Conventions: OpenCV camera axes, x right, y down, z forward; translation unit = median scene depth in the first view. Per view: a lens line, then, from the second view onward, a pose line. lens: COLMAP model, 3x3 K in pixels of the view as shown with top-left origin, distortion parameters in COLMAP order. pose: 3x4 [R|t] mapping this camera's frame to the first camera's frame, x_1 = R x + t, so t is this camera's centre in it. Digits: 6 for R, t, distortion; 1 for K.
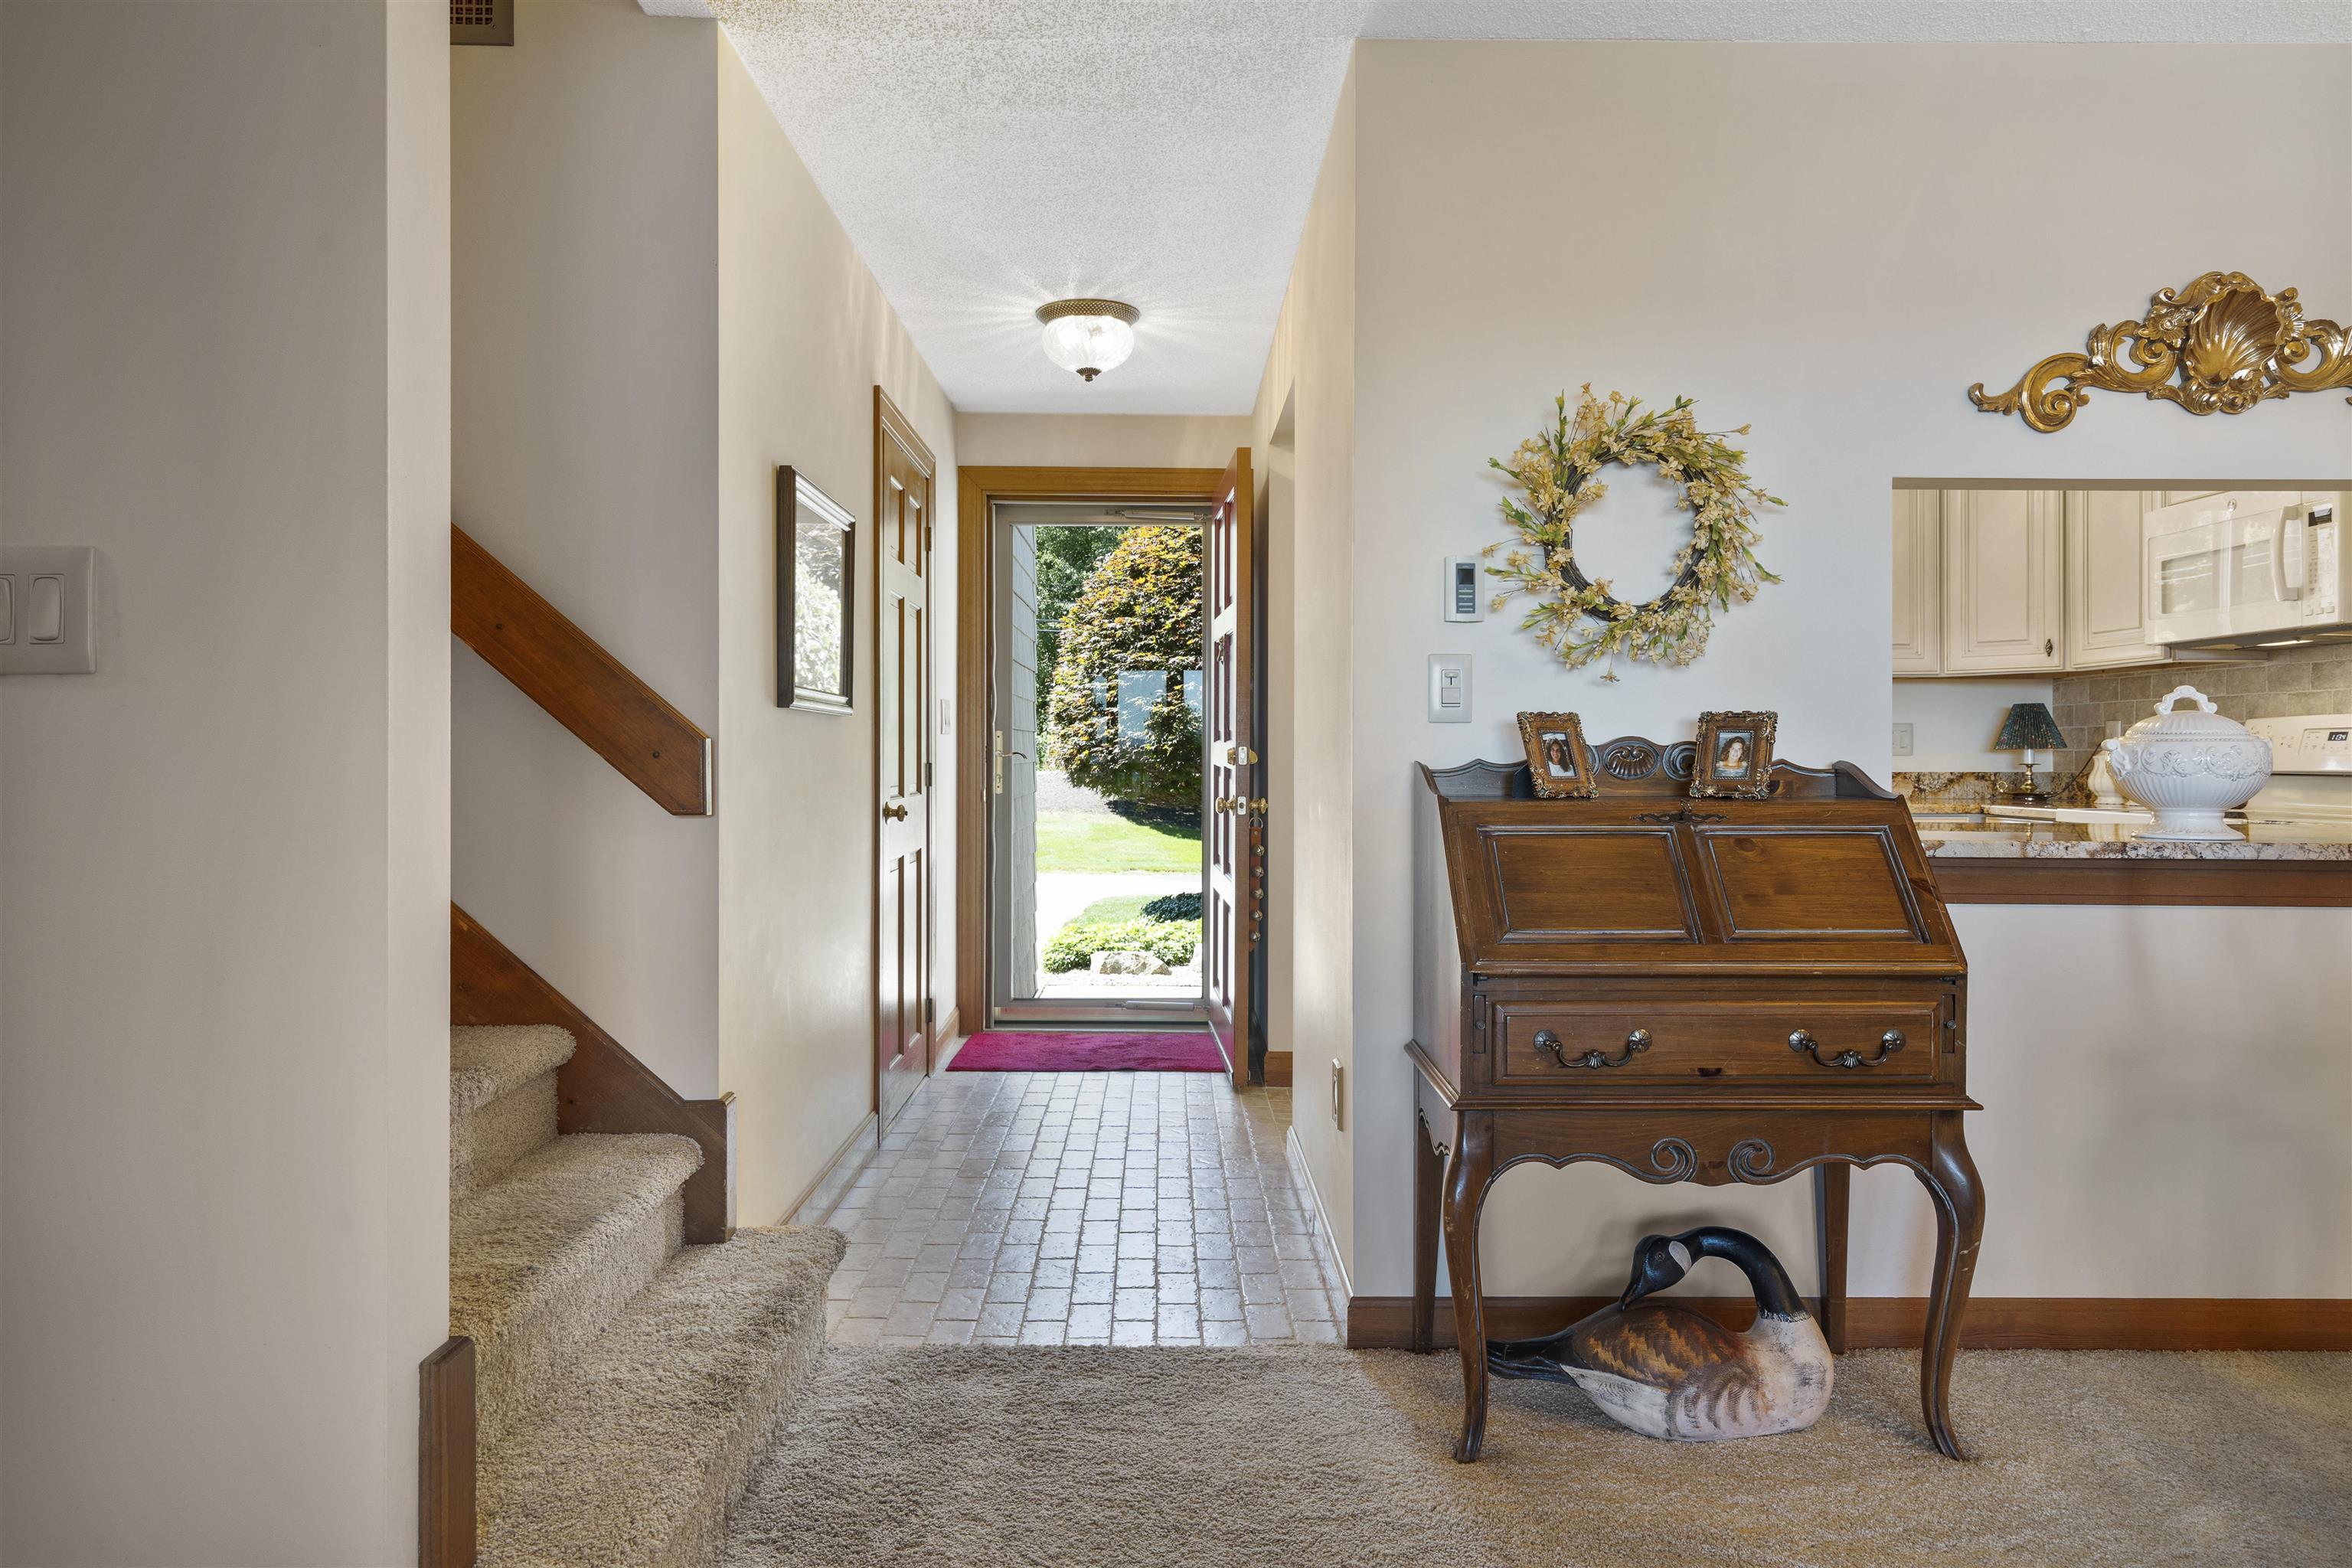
lens RADIAL K [[1467.8, 0, 1181.6], [0, 1467.8, 757.1], [0, 0, 1]] dist [0.015808, 0.000899]
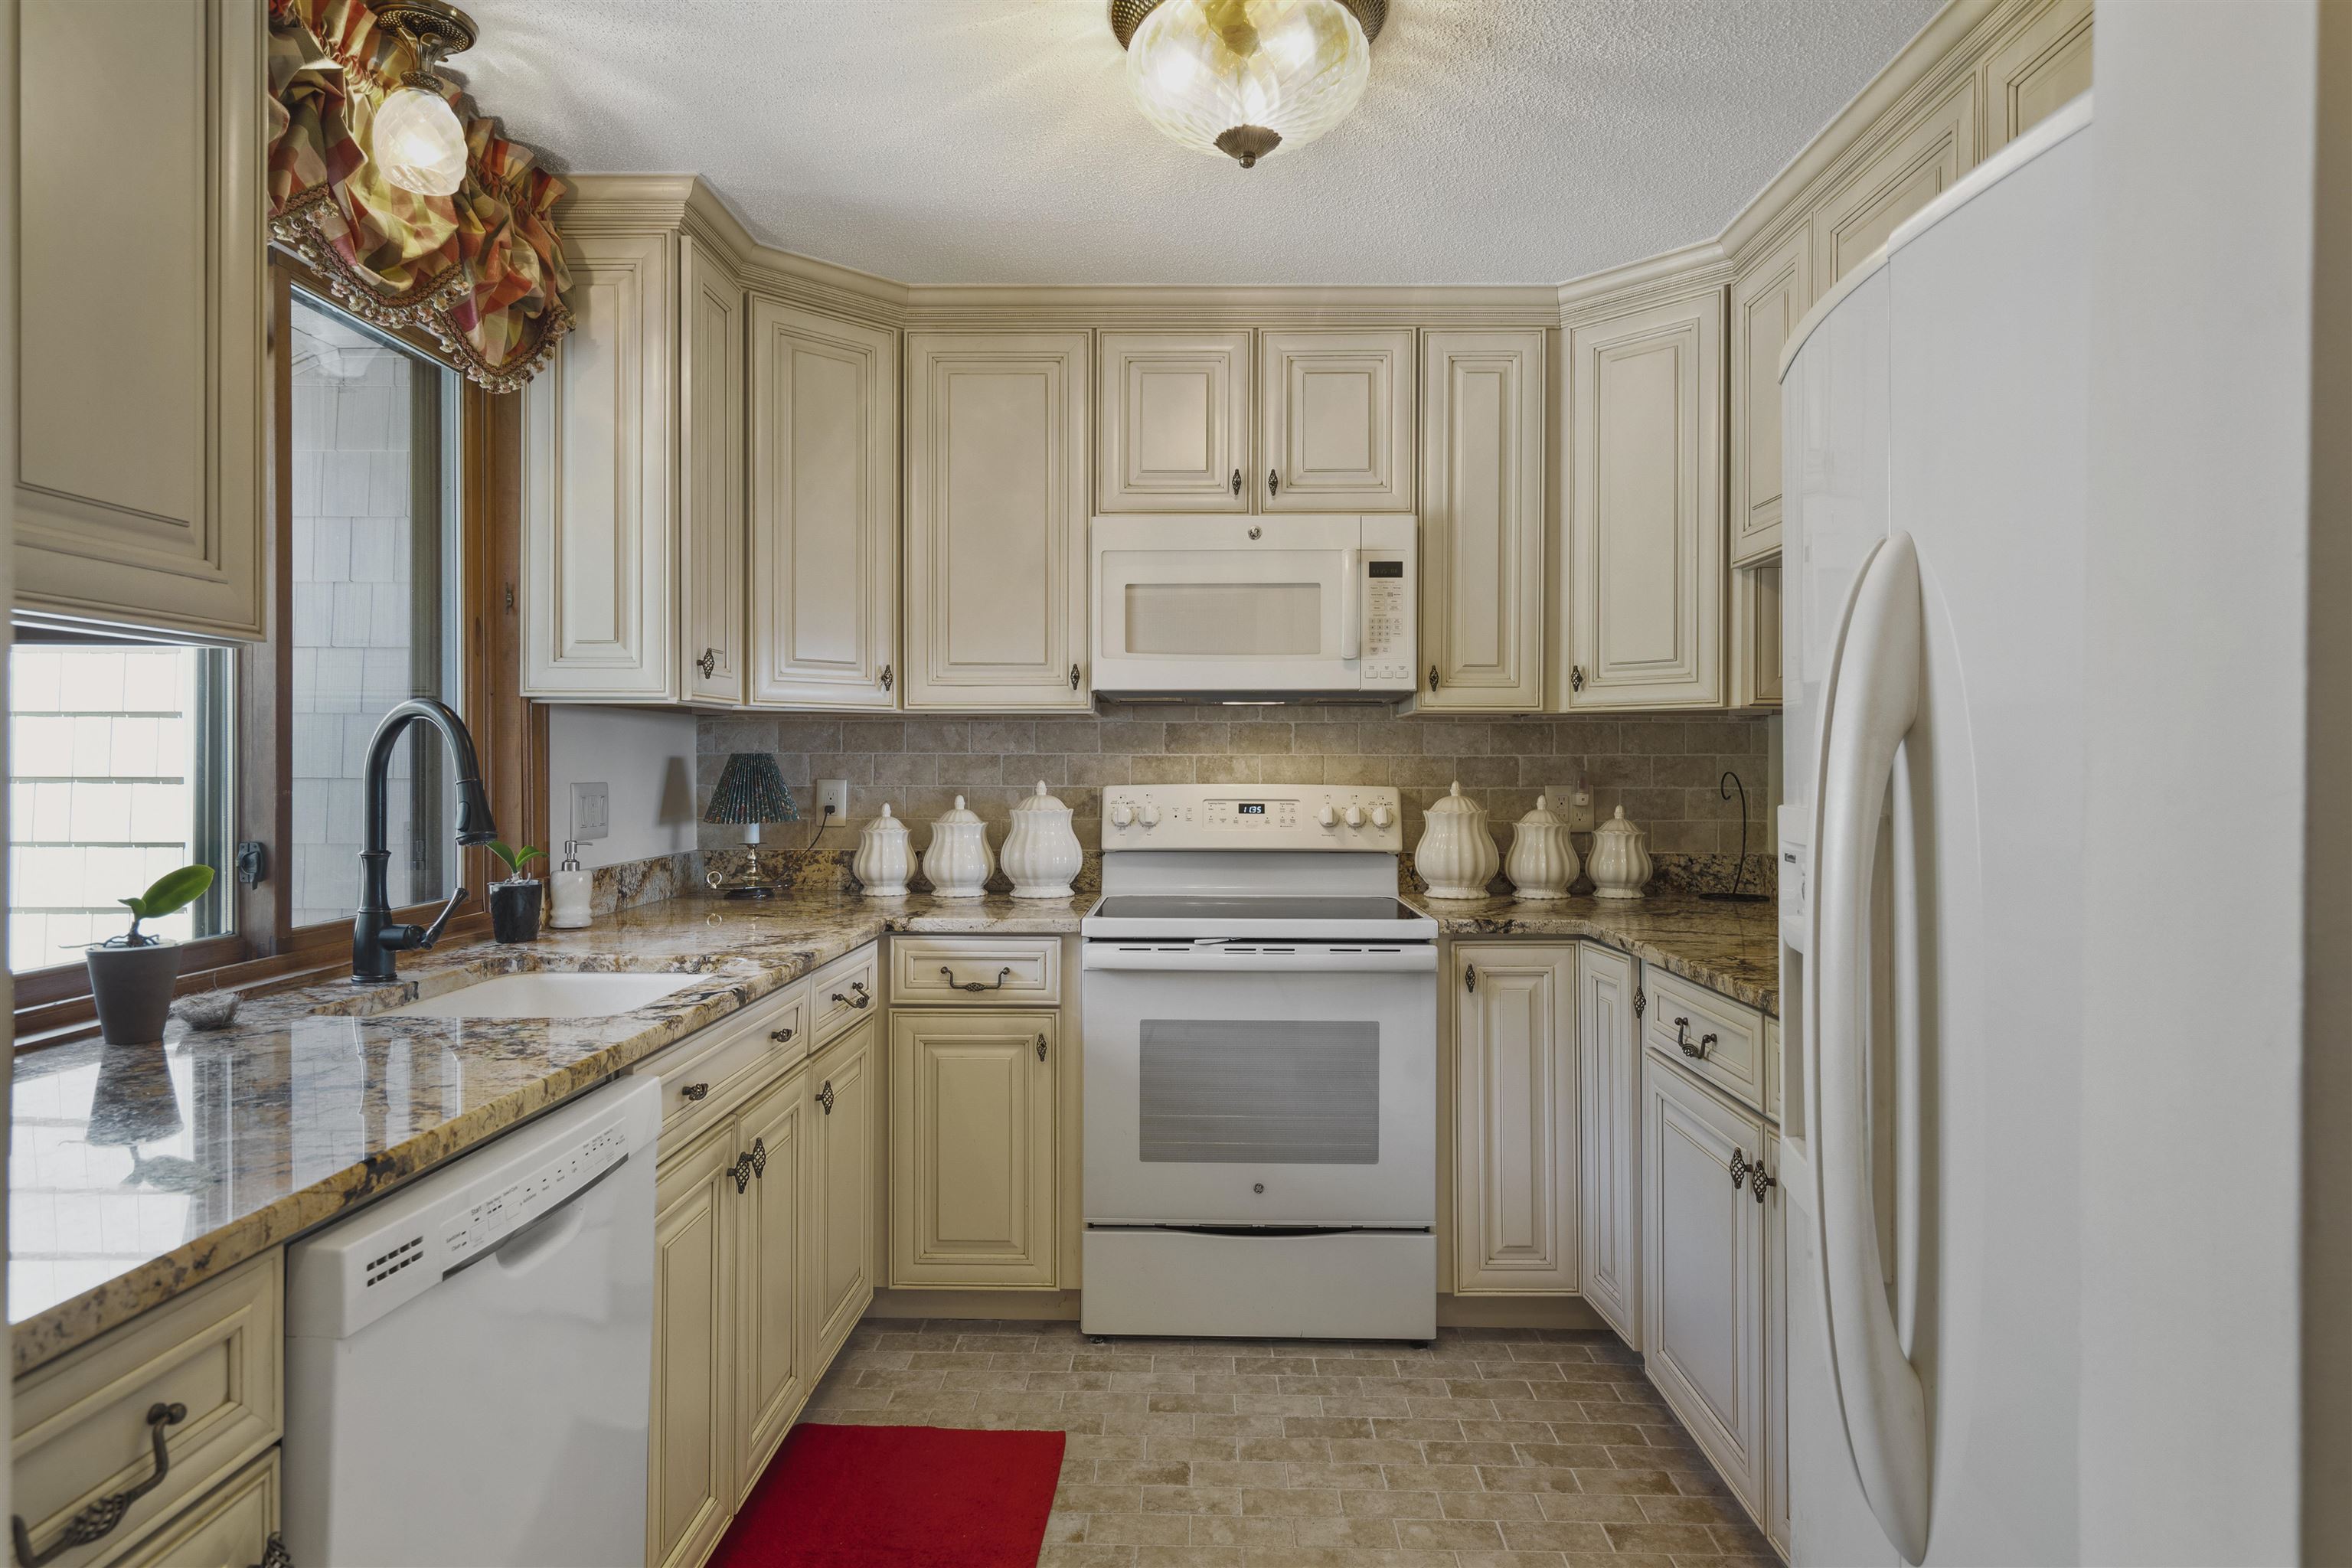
lens RADIAL K [[1367.0, 0, 1171.6], [0, 1367.0, 767.8], [0, 0, 1]] dist [0.019748, -0.001725]
pose [[0.032384, -0.000956, 0.999475, -0.056691], [-0.002484, 0.999996, 0.001037, -0.039385], [-0.999472, -0.002516, 0.032382, 1.011898]]
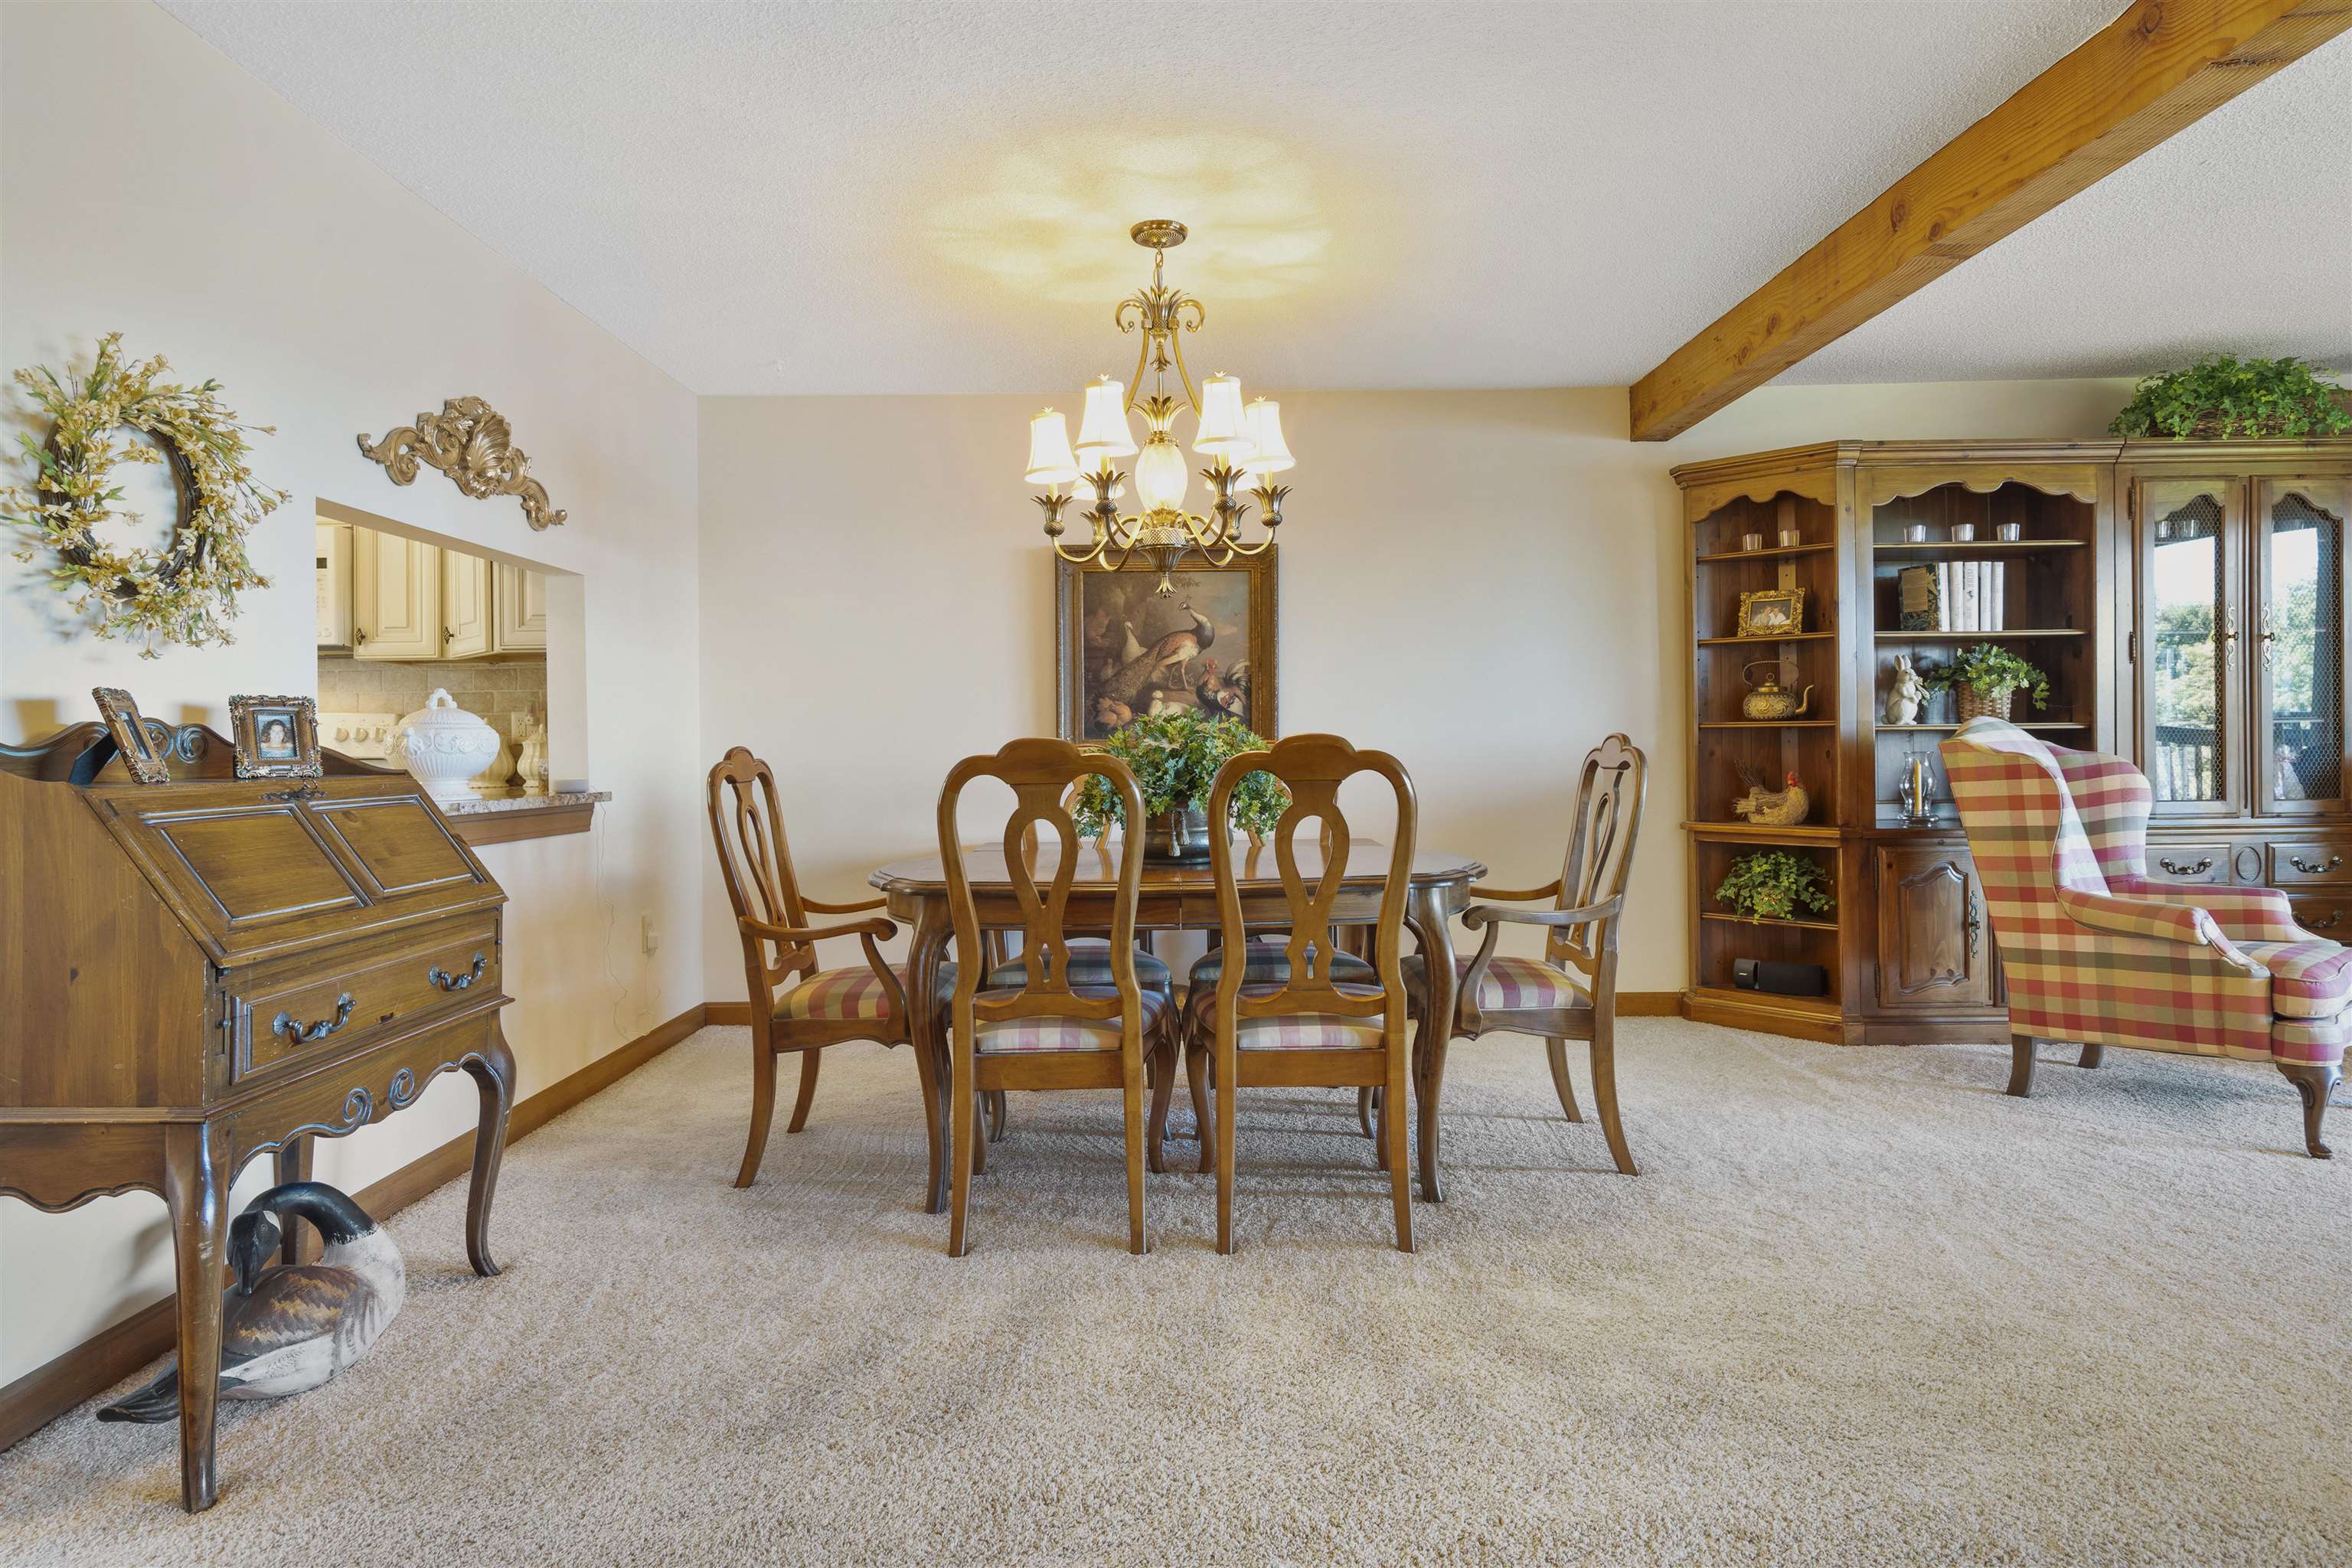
lens RADIAL K [[1246.5, 0, 1173.0], [0, 1246.5, 743.2], [0, 0, 1]] dist [0.002033, 0.000134]
pose [[0.010464, -0.001797, 0.999944, -0.308591], [0.013685, 0.999905, 0.001654, 0.006328], [-0.999852, 0.013667, 0.010488, 0.207881]]
